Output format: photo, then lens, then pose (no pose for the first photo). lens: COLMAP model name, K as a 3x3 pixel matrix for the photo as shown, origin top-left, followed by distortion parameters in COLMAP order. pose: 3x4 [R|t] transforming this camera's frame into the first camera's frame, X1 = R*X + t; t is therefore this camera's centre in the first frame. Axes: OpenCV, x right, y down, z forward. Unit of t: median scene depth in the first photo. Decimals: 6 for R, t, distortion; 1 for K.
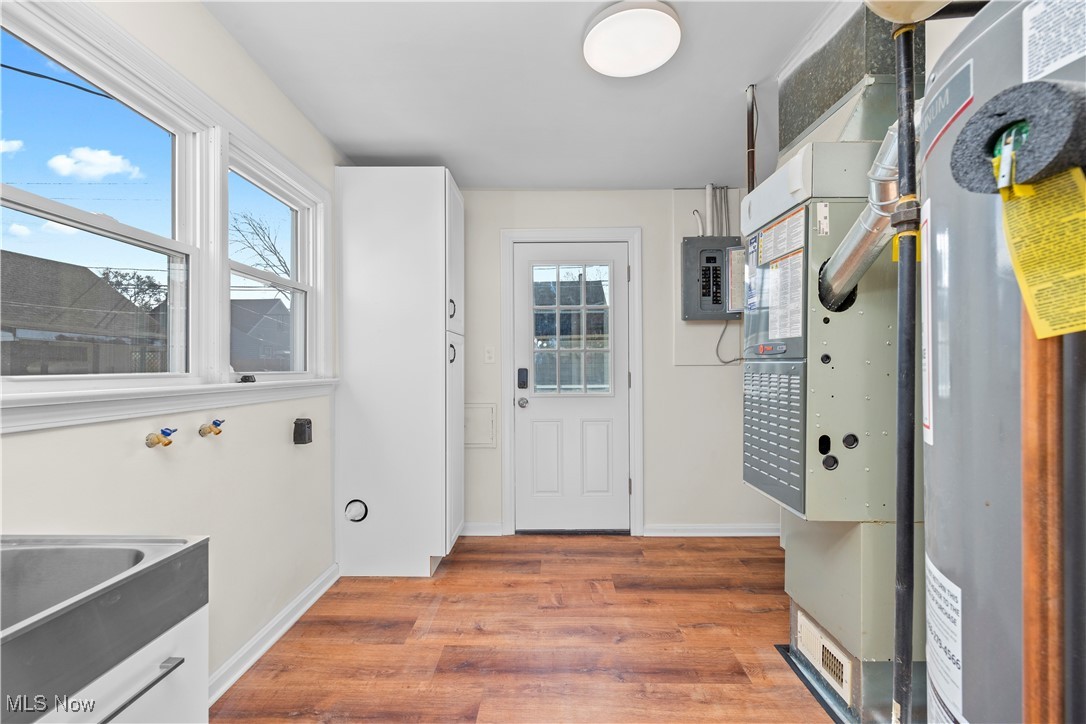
lens RADIAL K [[440.5, 0, 543.3], [0, 440.5, 368.3], [0, 0, 1]] dist [0.009822, -0.001674]
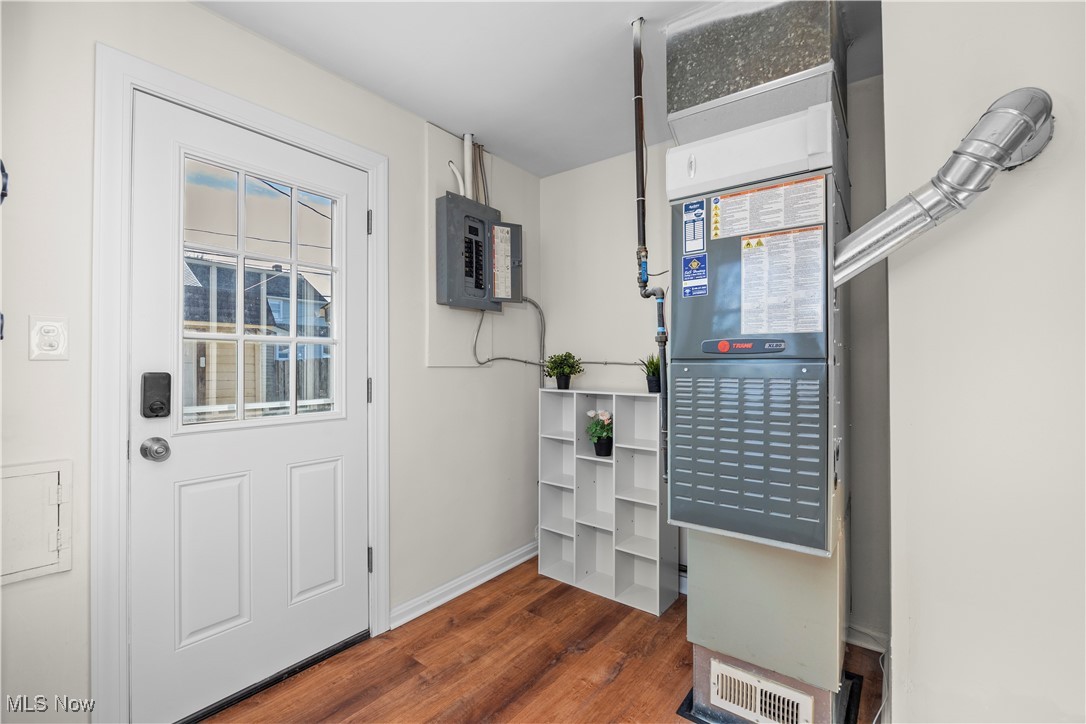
lens RADIAL K [[462.7, 0, 541.1], [0, 462.7, 358.5], [0, 0, 1]] dist [-0.011849, -0.000112]
pose [[0.607159, 0.017309, 0.794392, -0.189363], [0.003337, 0.999698, -0.024333, -0.001688], [-0.794573, 0.017425, 0.606918, 0.420126]]
